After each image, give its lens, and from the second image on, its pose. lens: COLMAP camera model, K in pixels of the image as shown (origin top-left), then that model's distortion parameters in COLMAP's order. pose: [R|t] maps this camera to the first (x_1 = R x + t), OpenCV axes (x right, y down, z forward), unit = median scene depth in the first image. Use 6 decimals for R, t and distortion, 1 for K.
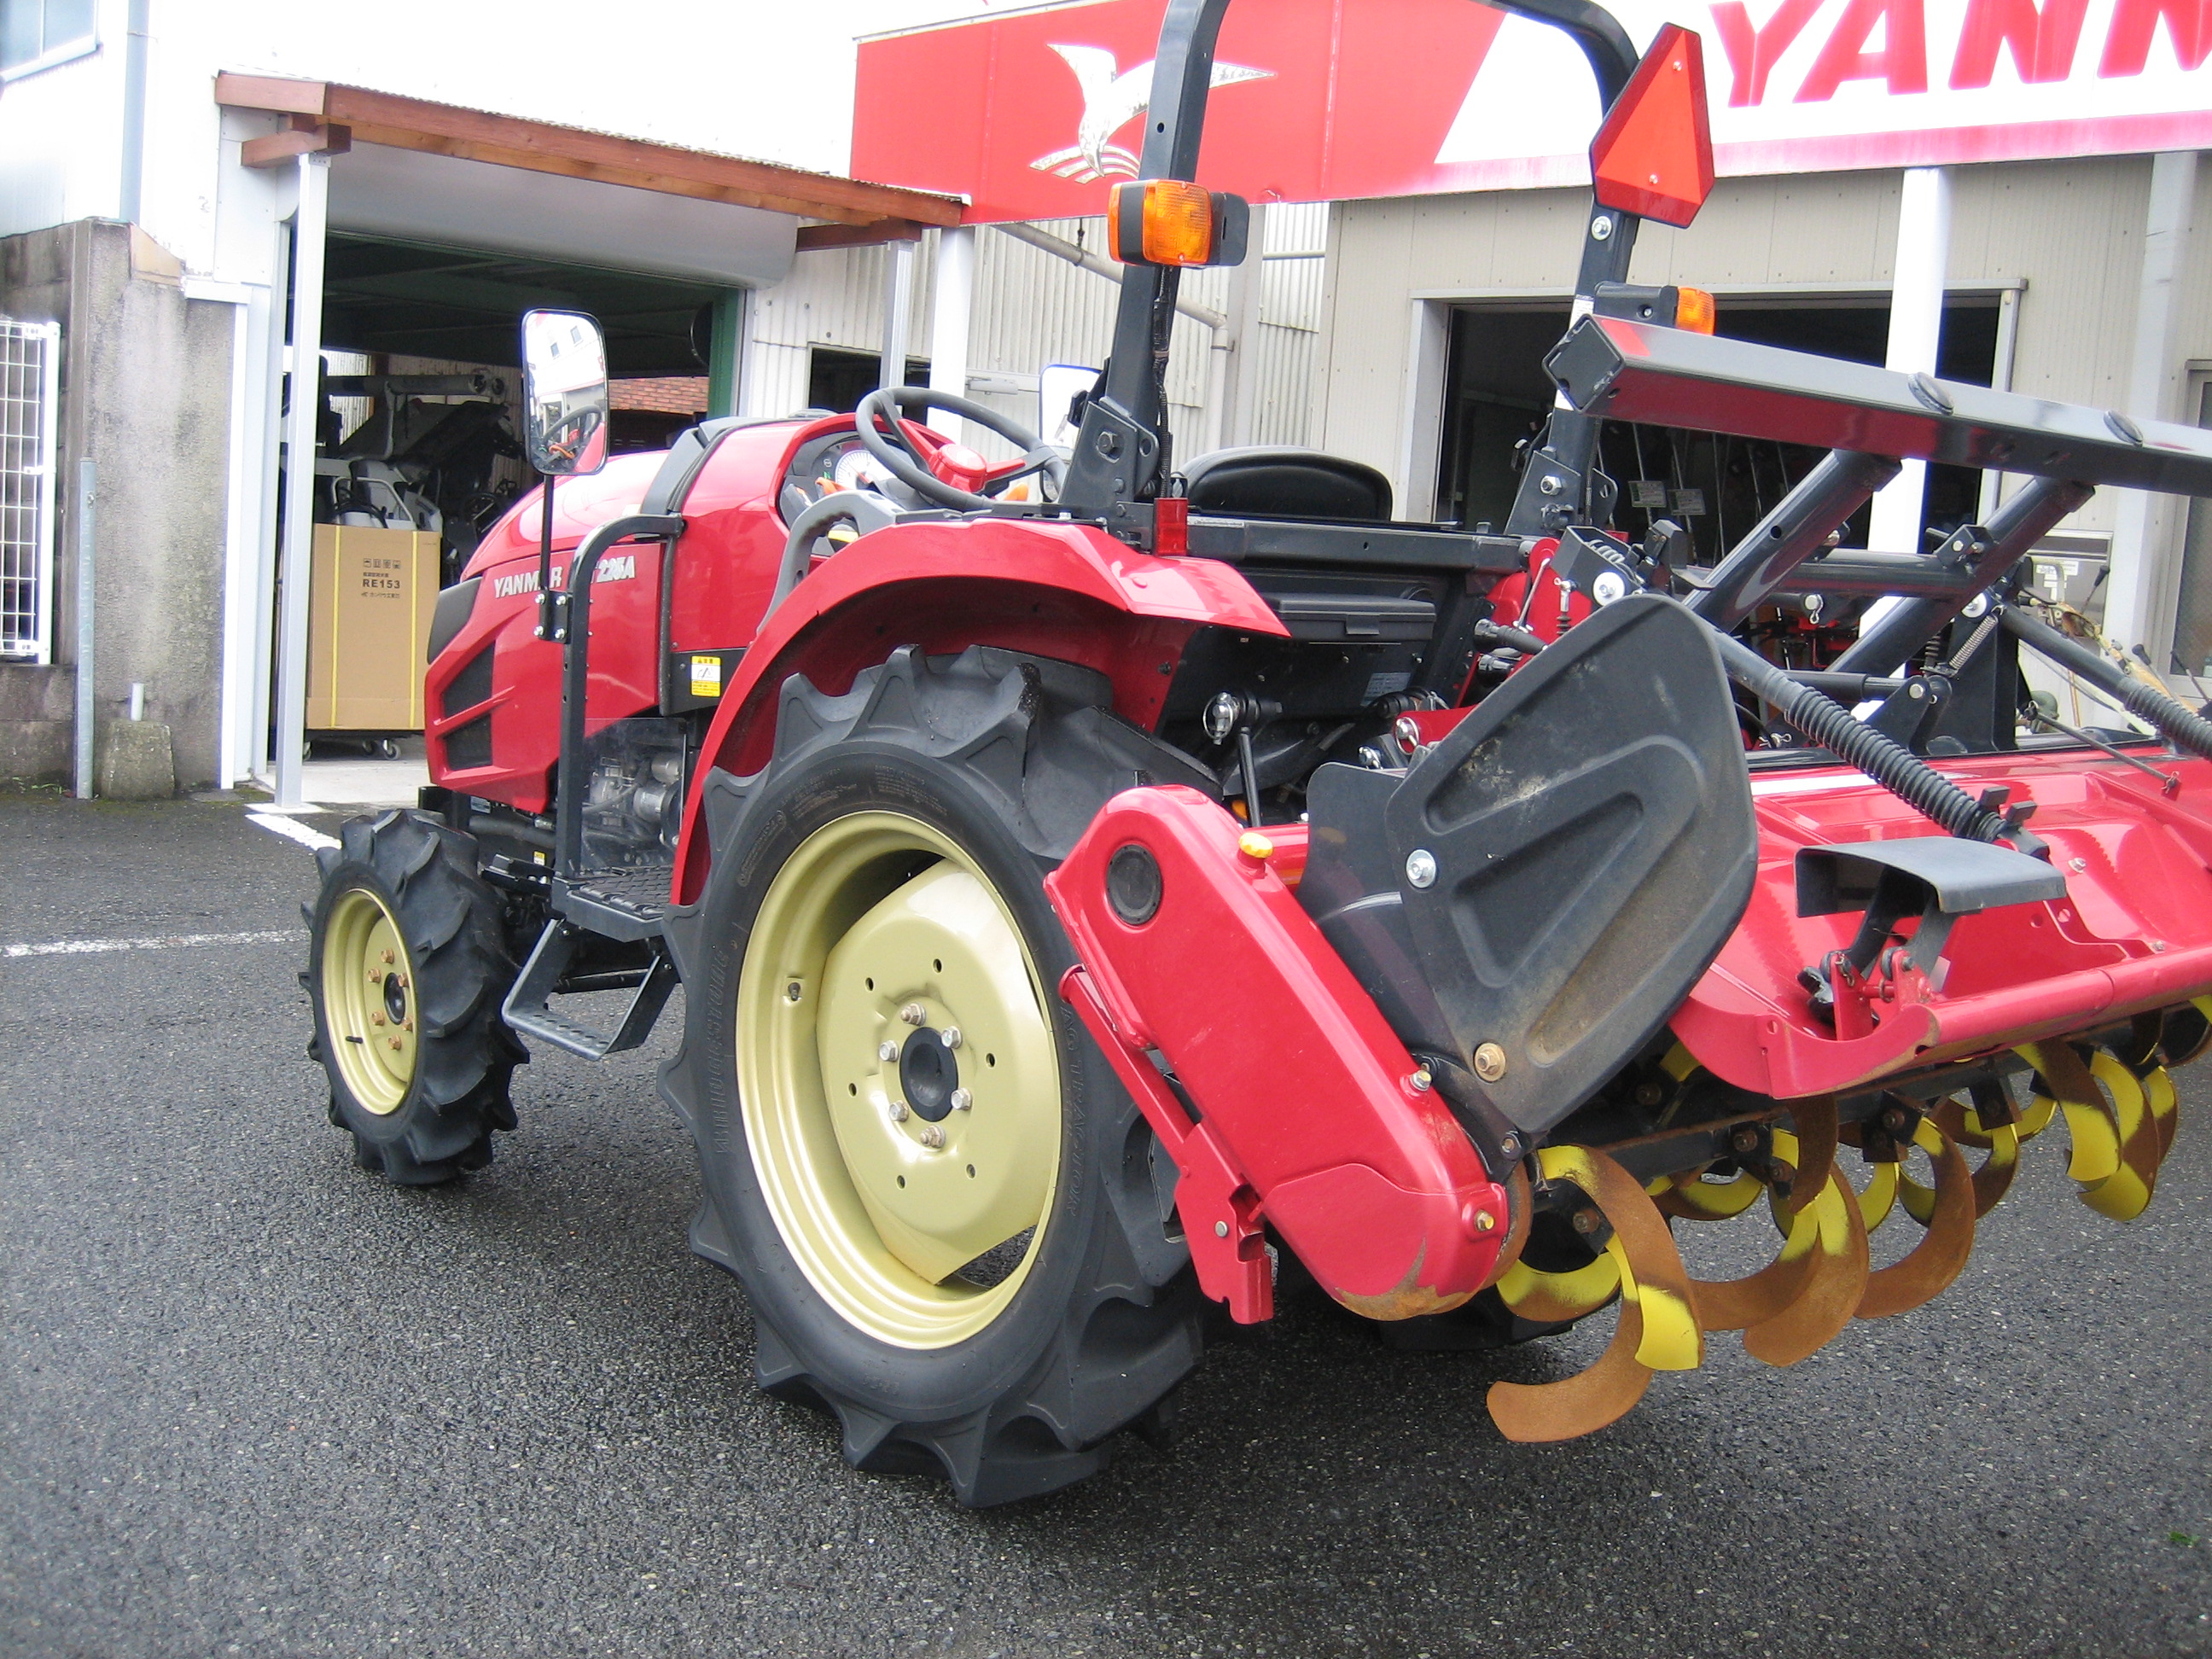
lens RADIAL K [[2284.9, 0, 1154.8], [0, 2284.9, 819.8], [0, 0, 1]] dist [-0.145629, 0.188268]
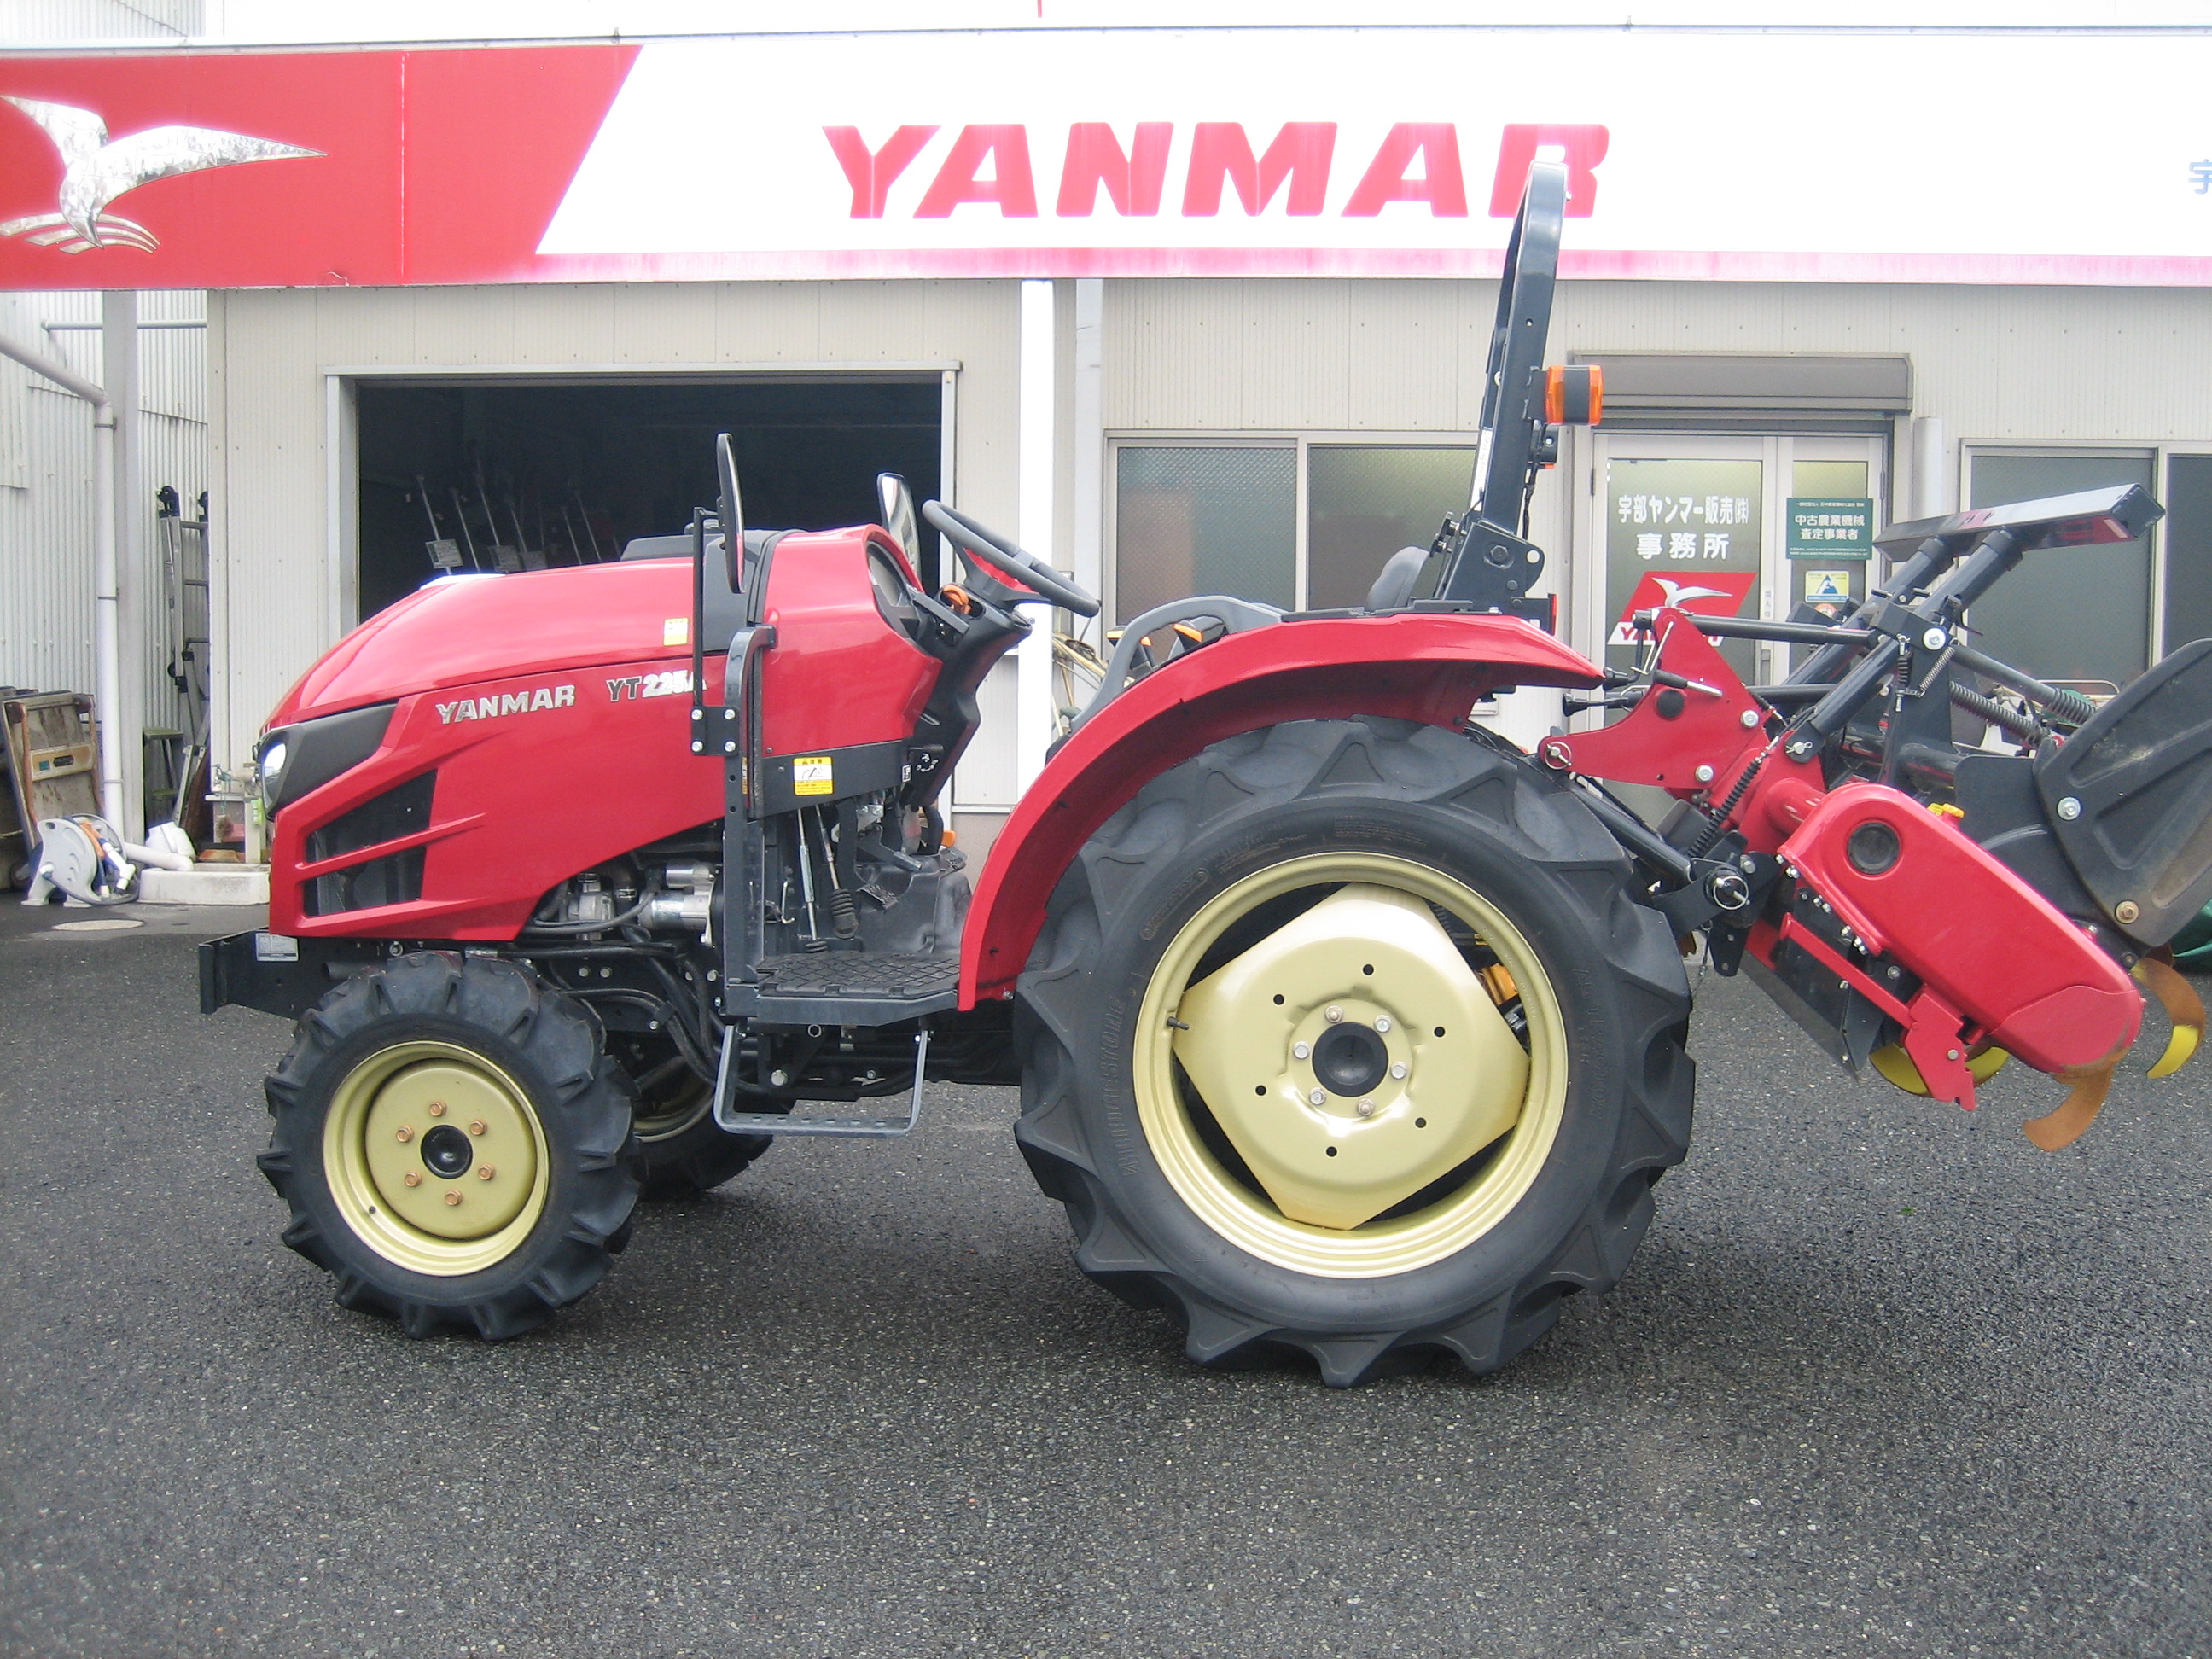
lens RADIAL K [[2284.9, 0, 1154.8], [0, 2284.9, 819.8], [0, 0, 1]] dist [-0.145629, 0.188268]
pose [[0.758804, -0.111714, 0.641667, -0.764295], [0.123904, 0.991949, 0.026175, -0.051158], [-0.639425, 0.059643, 0.766537, 0.081208]]
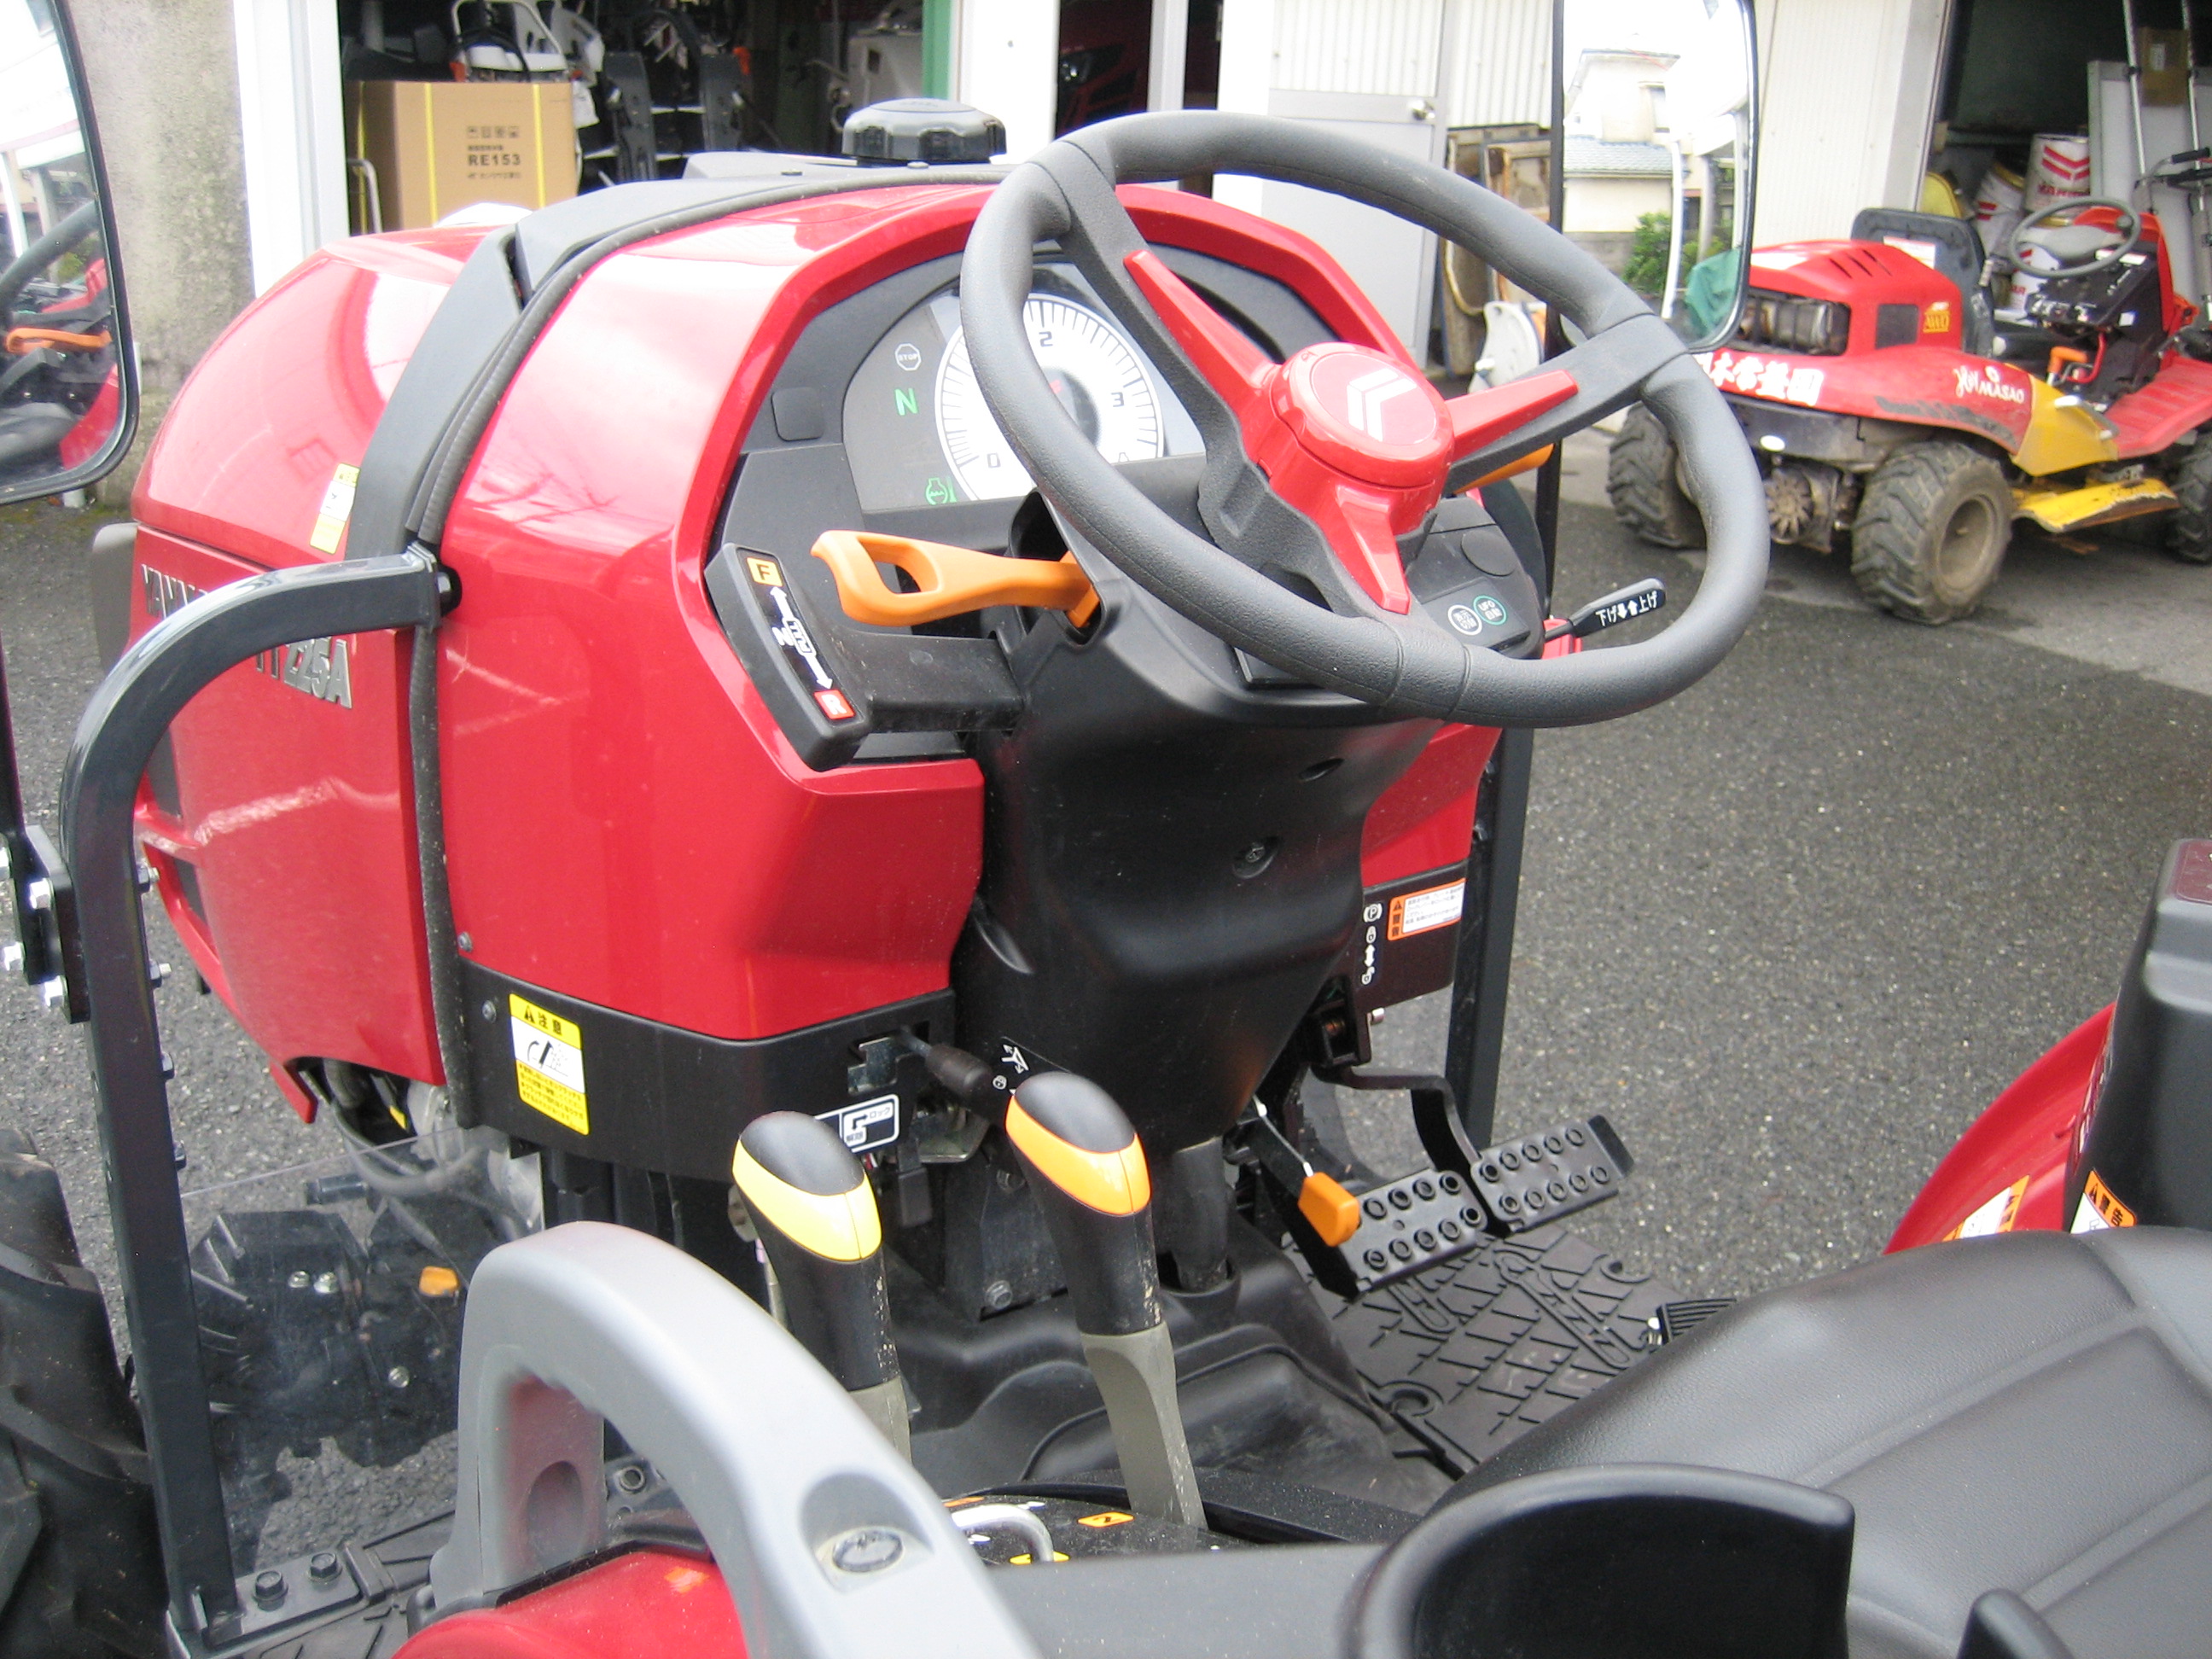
lens RADIAL K [[2284.9, 0, 1154.8], [0, 2284.9, 819.8], [0, 0, 1]] dist [-0.145629, 0.188268]
pose [[0.991607, 0.022167, -0.127375, -0.072713], [0.008015, 0.972758, 0.231683, -0.170566], [0.129041, -0.230759, 0.964416, 0.711449]]
